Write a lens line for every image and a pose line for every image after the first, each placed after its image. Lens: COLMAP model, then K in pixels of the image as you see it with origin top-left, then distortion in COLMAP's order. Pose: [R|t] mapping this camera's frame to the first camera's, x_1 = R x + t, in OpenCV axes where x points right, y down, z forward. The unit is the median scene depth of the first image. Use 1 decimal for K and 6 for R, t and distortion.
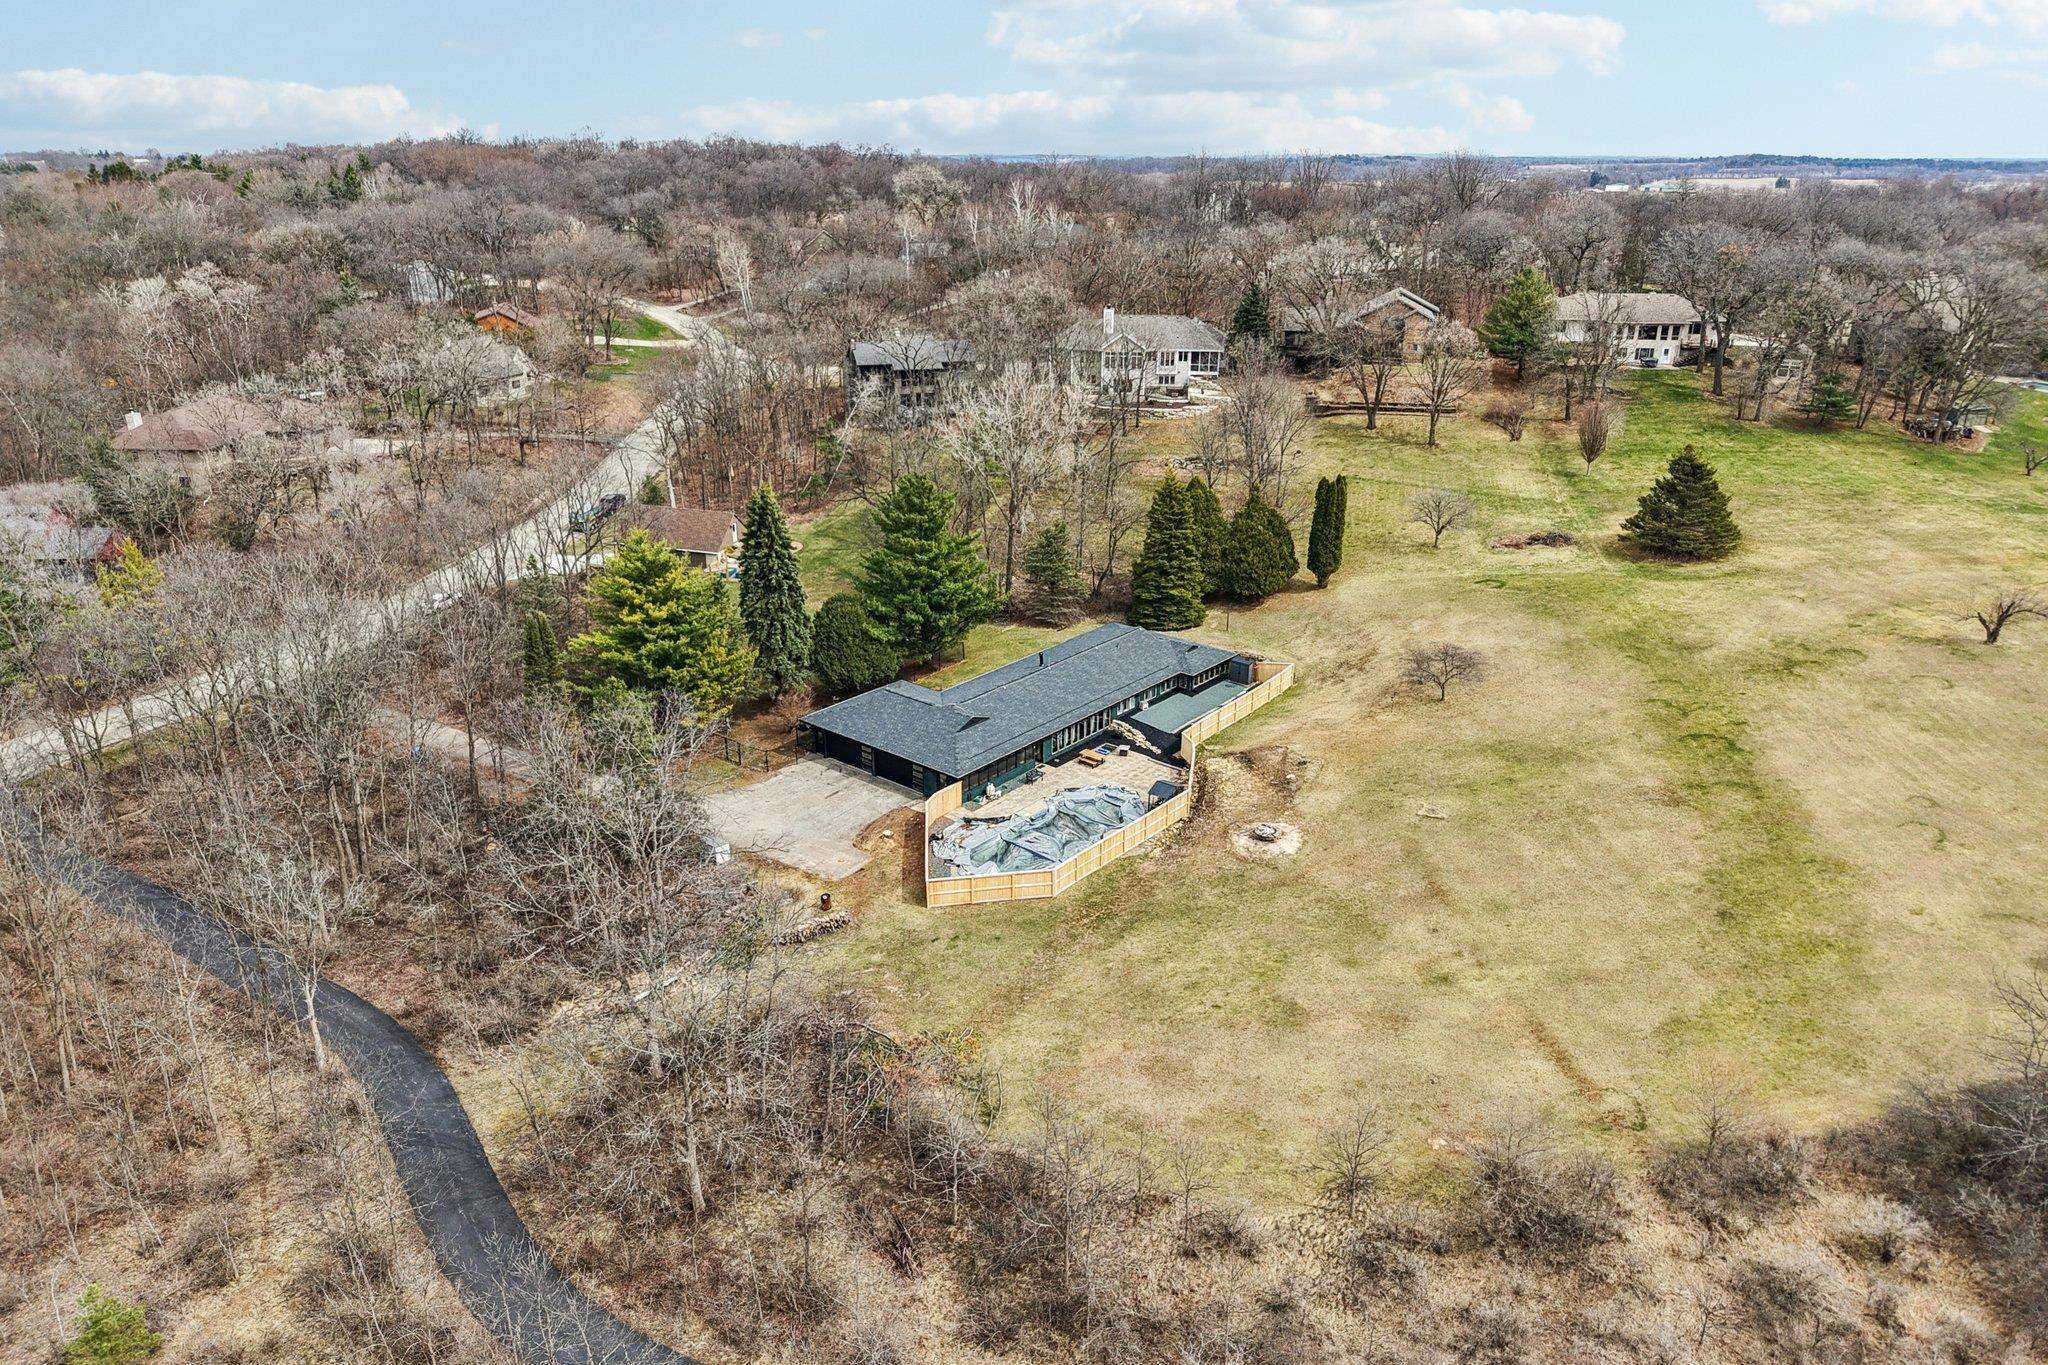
lens RADIAL K [[1370.2, 0, 1006.1], [0, 1370.2, 681.5], [0, 0, 1]] dist [-0.000758, 0.000086]
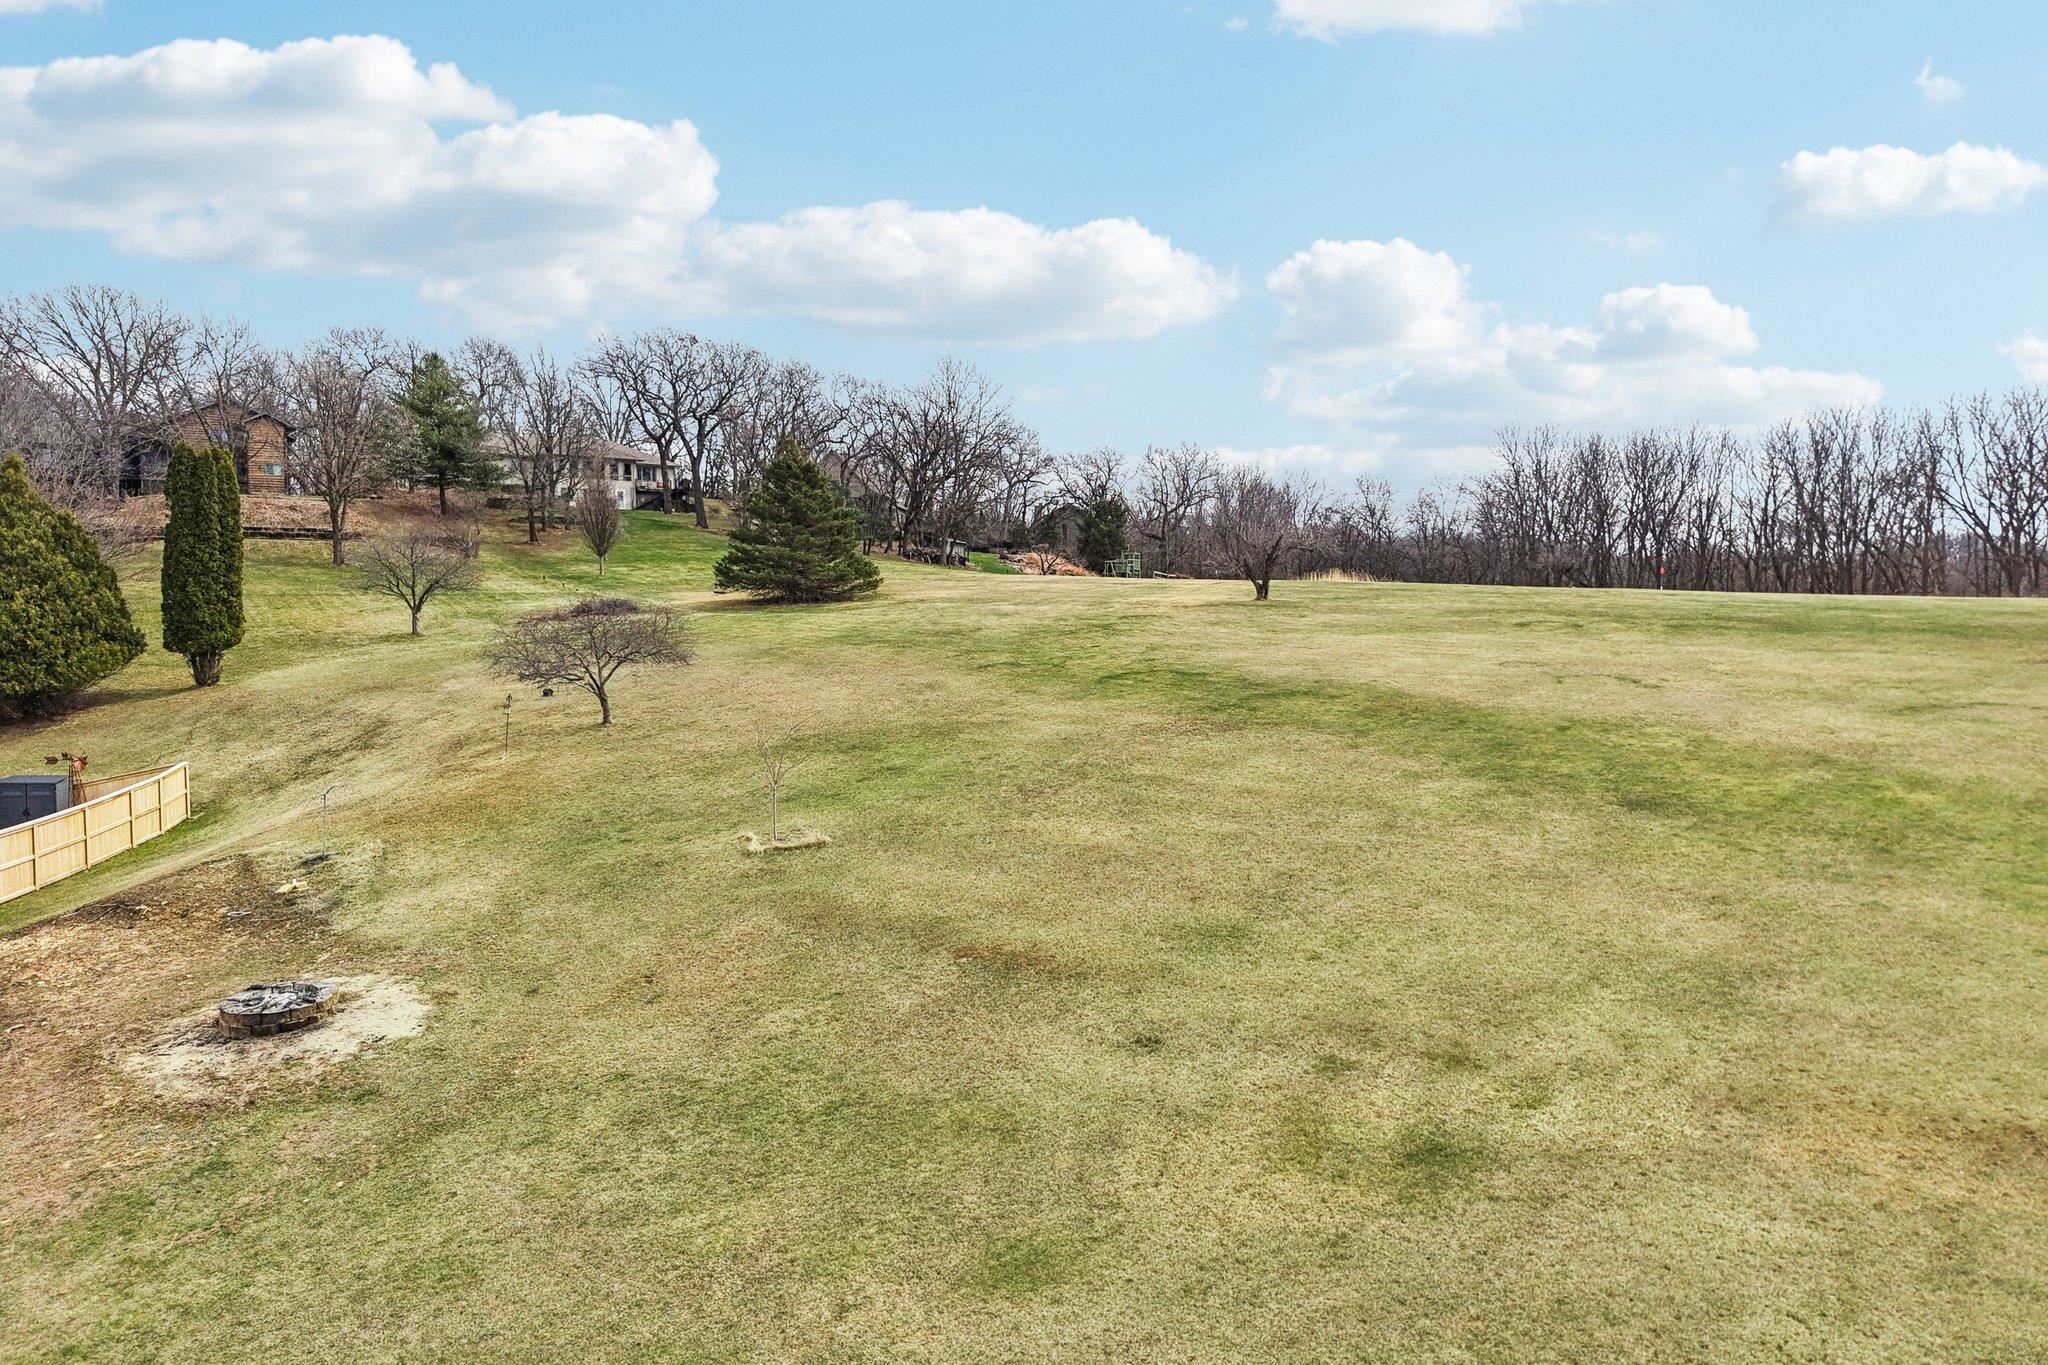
lens RADIAL K [[1370.2, 0, 1038.0], [0, 1370.2, 688.5], [0, 0, 1]] dist [-0.000758, 0.000086]
pose [[0.662774, -0.043156, 0.747575, 0.072627], [0.266453, 0.946589, -0.181584, 0.104632], [-0.699809, 0.319543, 0.638873, 0.543209]]
